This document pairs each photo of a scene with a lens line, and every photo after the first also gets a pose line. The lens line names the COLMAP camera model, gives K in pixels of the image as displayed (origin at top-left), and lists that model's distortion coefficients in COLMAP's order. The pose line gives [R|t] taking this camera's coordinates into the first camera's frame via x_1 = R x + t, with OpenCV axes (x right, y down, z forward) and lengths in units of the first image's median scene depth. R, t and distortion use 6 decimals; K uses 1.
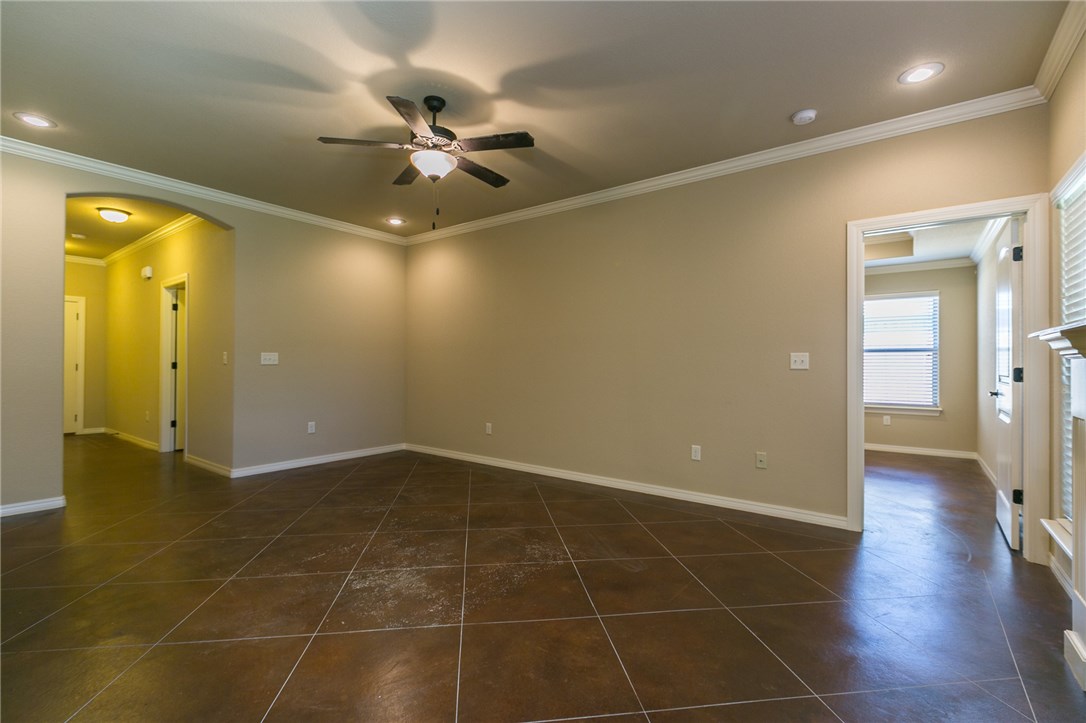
lens RADIAL K [[487.8, 0, 542.0], [0, 487.8, 361.6], [0, 0, 1]] dist [0.000326, 0.000334]
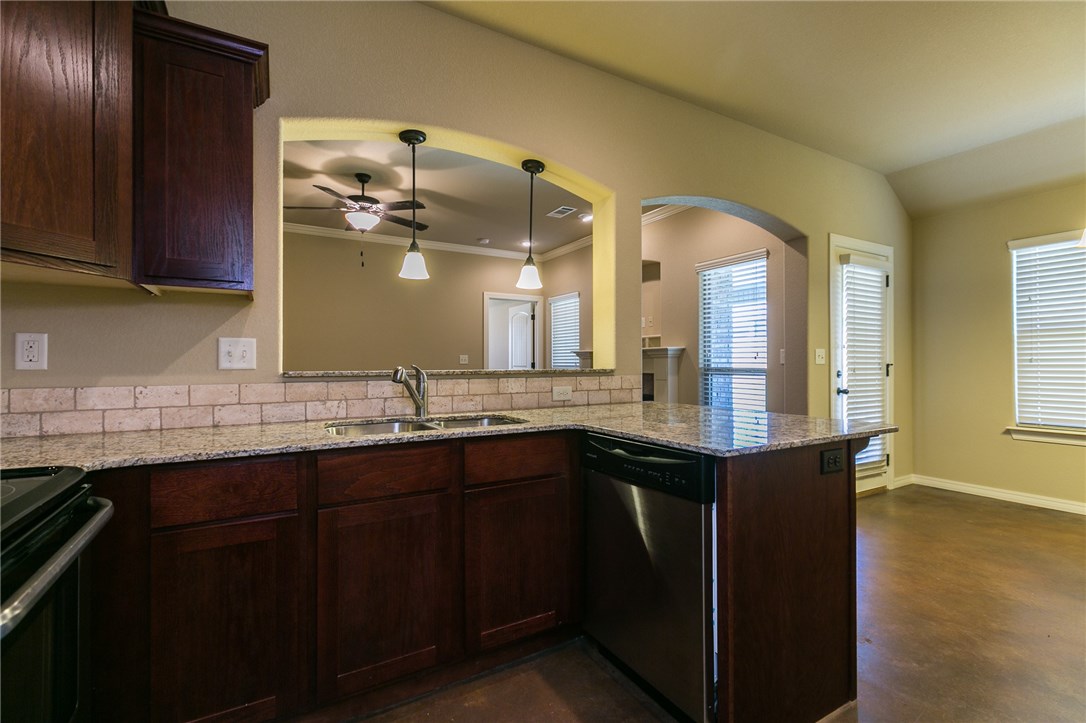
lens RADIAL K [[487.8, 0, 542.0], [0, 487.8, 361.6], [0, 0, 1]] dist [0.000326, 0.000334]
pose [[0.391593, -0.003981, 0.920130, -1.318149], [-0.001215, 0.999988, 0.004844, -0.003133], [-0.920138, -0.003015, 0.391583, -0.032065]]
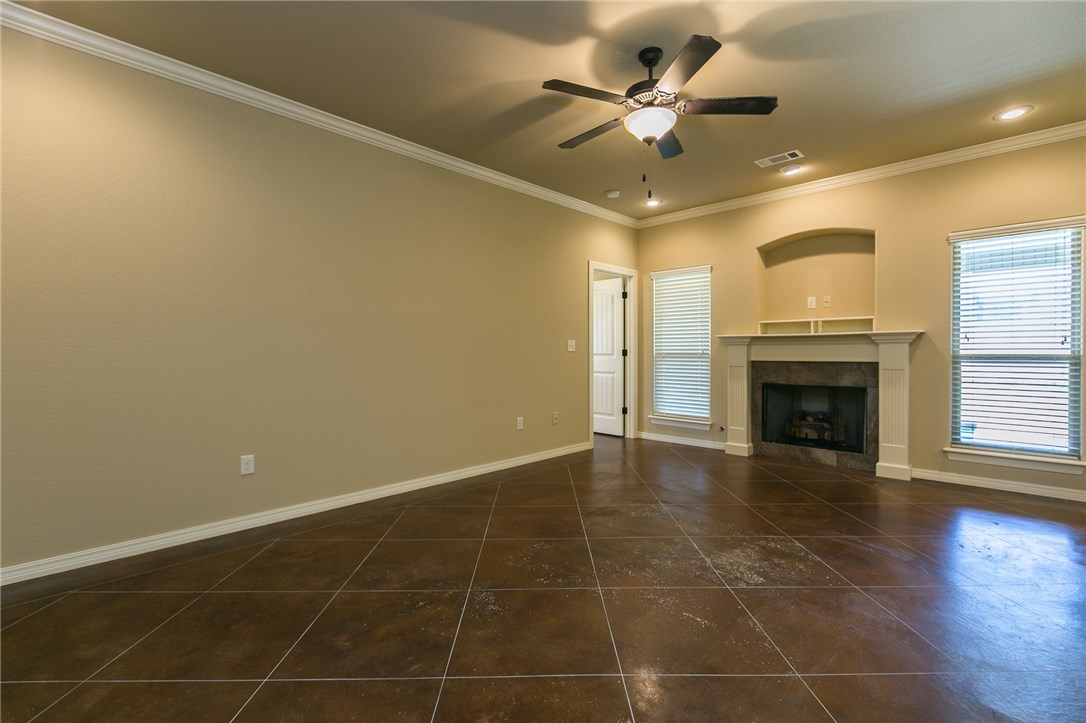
lens RADIAL K [[483.3, 0, 536.9], [0, 483.3, 357.9], [0, 0, 1]] dist [-0.040721, 0.021401]
pose [[0.129656, -0.021592, 0.991324, -1.123830], [-0.000609, 0.999761, 0.021856, 0.003693], [-0.991559, -0.003438, 0.129612, 1.089761]]
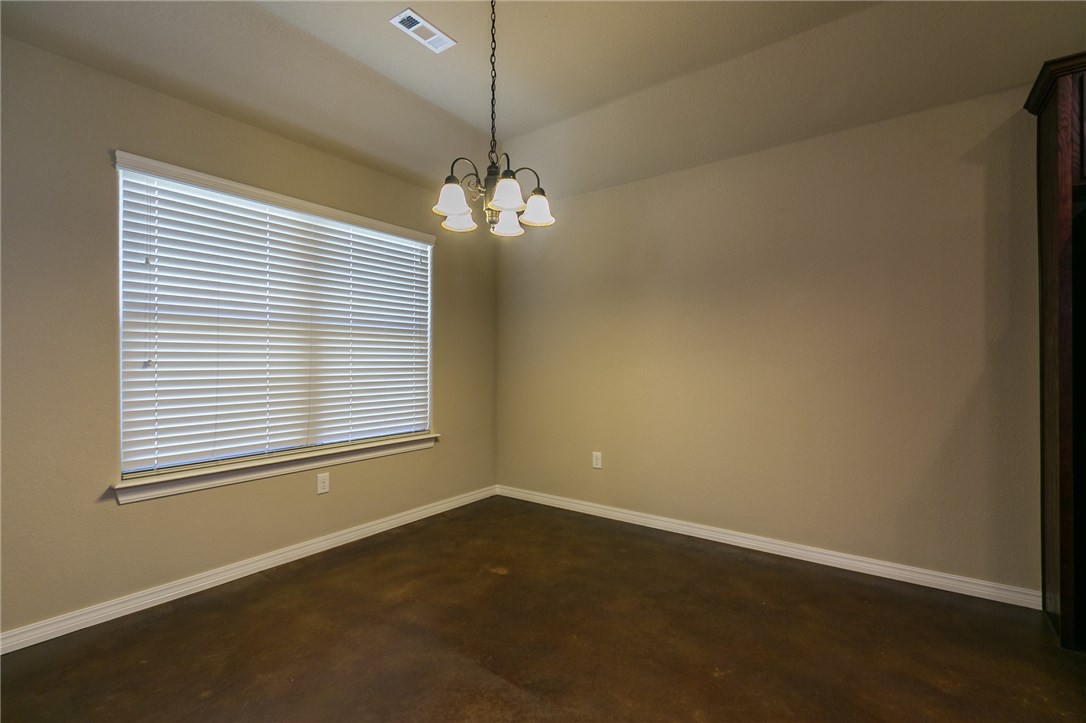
lens RADIAL K [[476.9, 0, 543.0], [0, 476.9, 361.5], [0, 0, 1]] dist [-0.012911, -0.000096]
pose [[-0.999945, -0.000759, -0.010433, -0.232720], [-0.000607, 0.999895, -0.014506, 0.004215], [0.010442, -0.014499, -0.999840, 0.035044]]
